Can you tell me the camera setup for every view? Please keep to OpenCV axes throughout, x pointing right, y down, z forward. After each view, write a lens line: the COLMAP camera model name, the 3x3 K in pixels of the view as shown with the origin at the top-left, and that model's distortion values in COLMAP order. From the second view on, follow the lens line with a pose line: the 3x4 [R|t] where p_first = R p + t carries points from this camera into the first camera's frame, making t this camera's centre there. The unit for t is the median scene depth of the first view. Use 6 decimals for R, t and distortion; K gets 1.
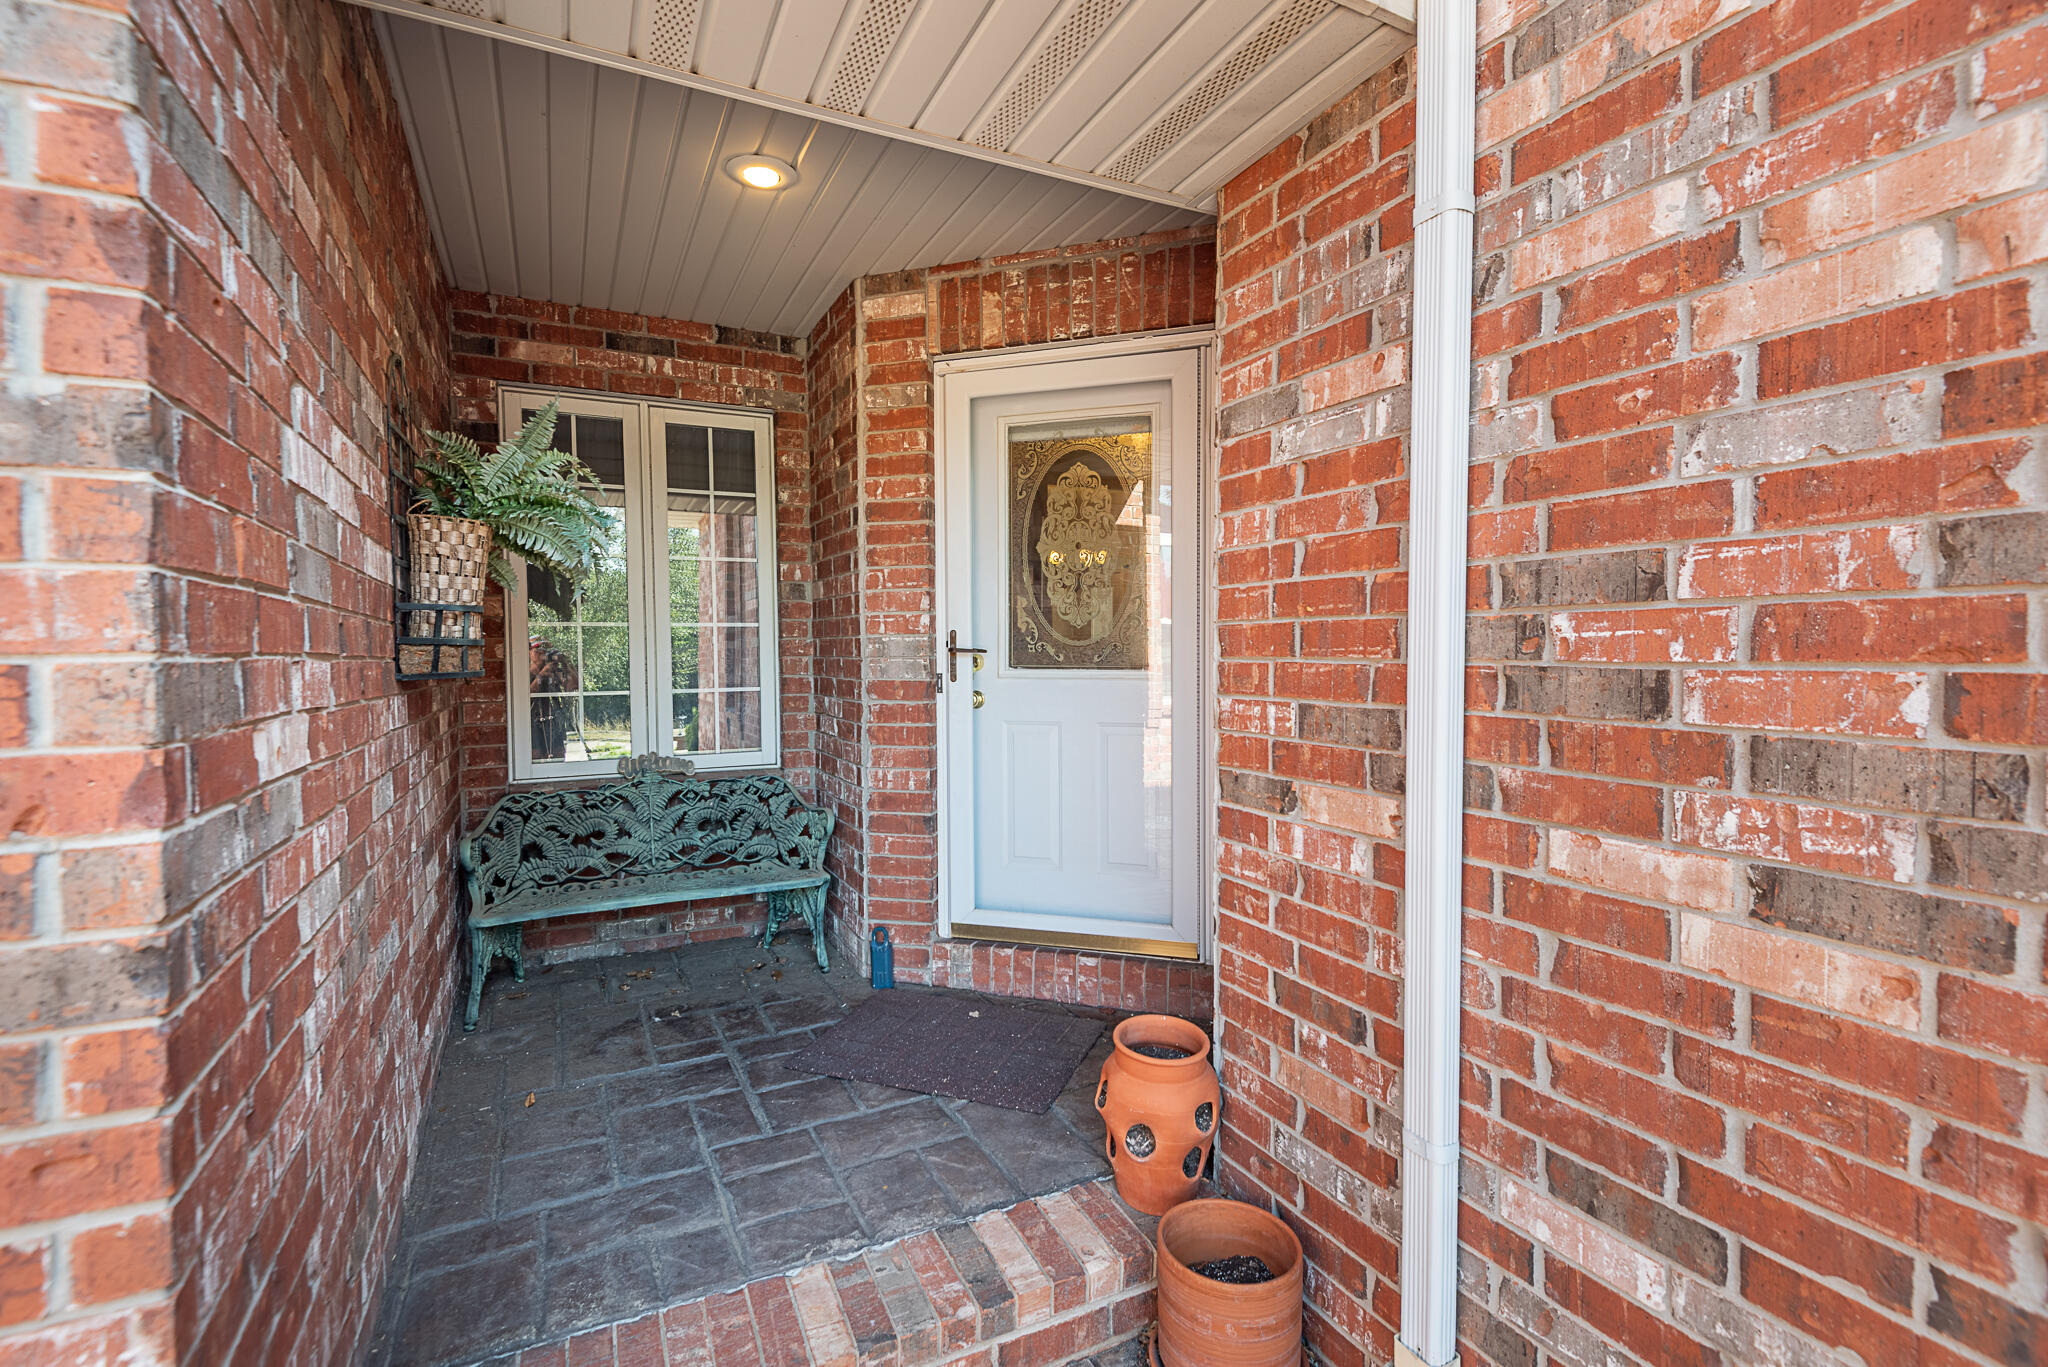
lens RADIAL K [[937.7, 0, 1032.3], [0, 937.7, 681.5], [0, 0, 1]] dist [0.036080, -0.024884]
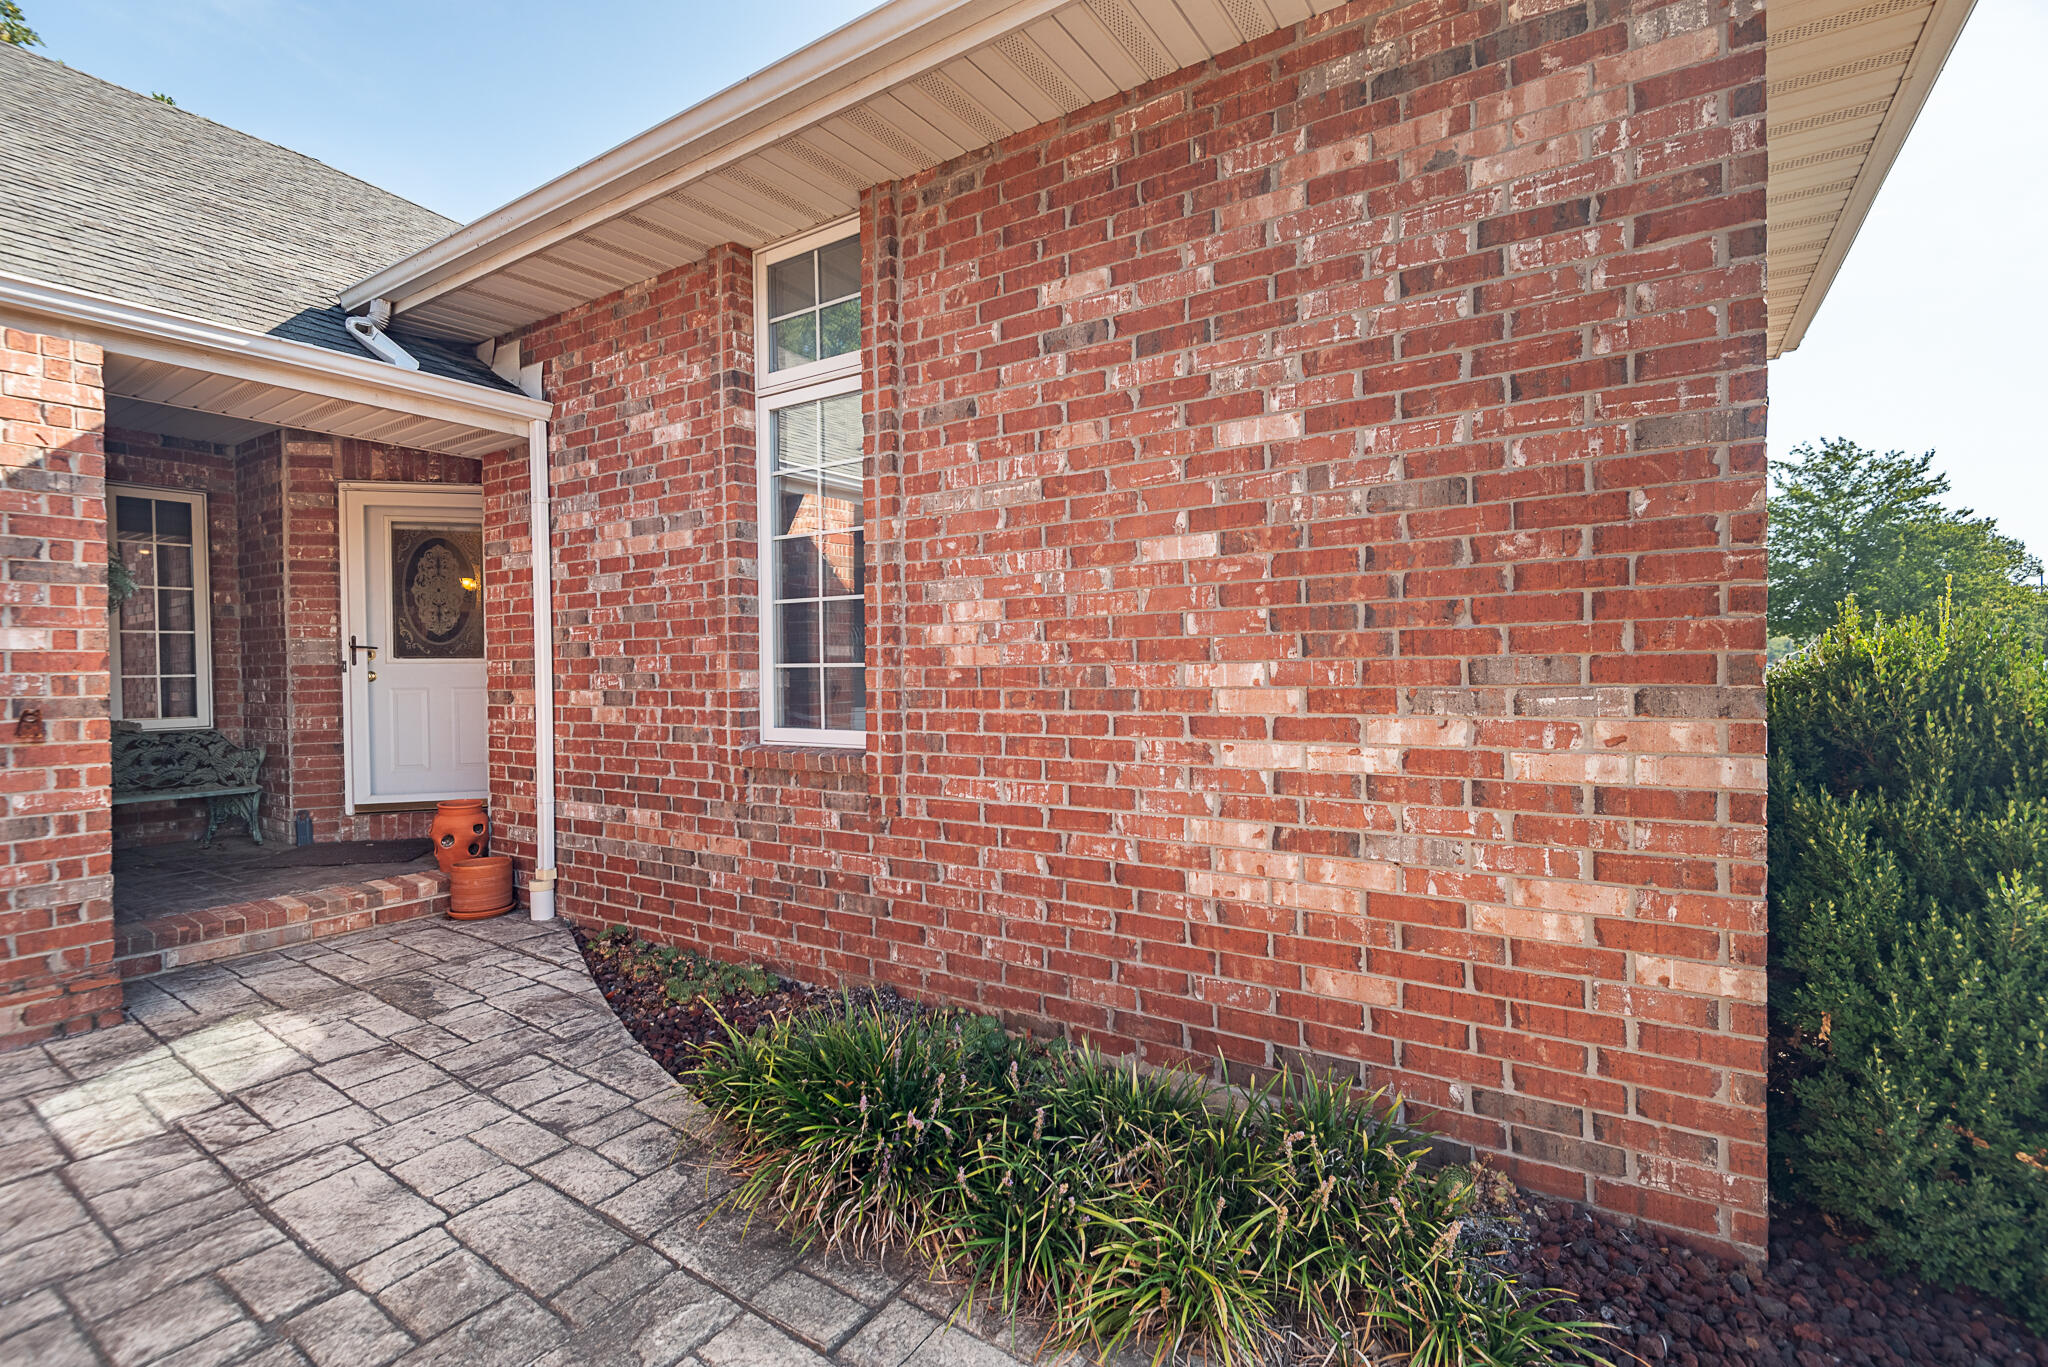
lens RADIAL K [[937.7, 0, 1032.3], [0, 937.7, 681.5], [0, 0, 1]] dist [0.036080, -0.024884]
pose [[0.864511, -0.012228, 0.502465, 0.120032], [0.025710, 0.999471, -0.019911, 0.098786], [-0.501955, 0.030132, 0.864368, -1.168932]]
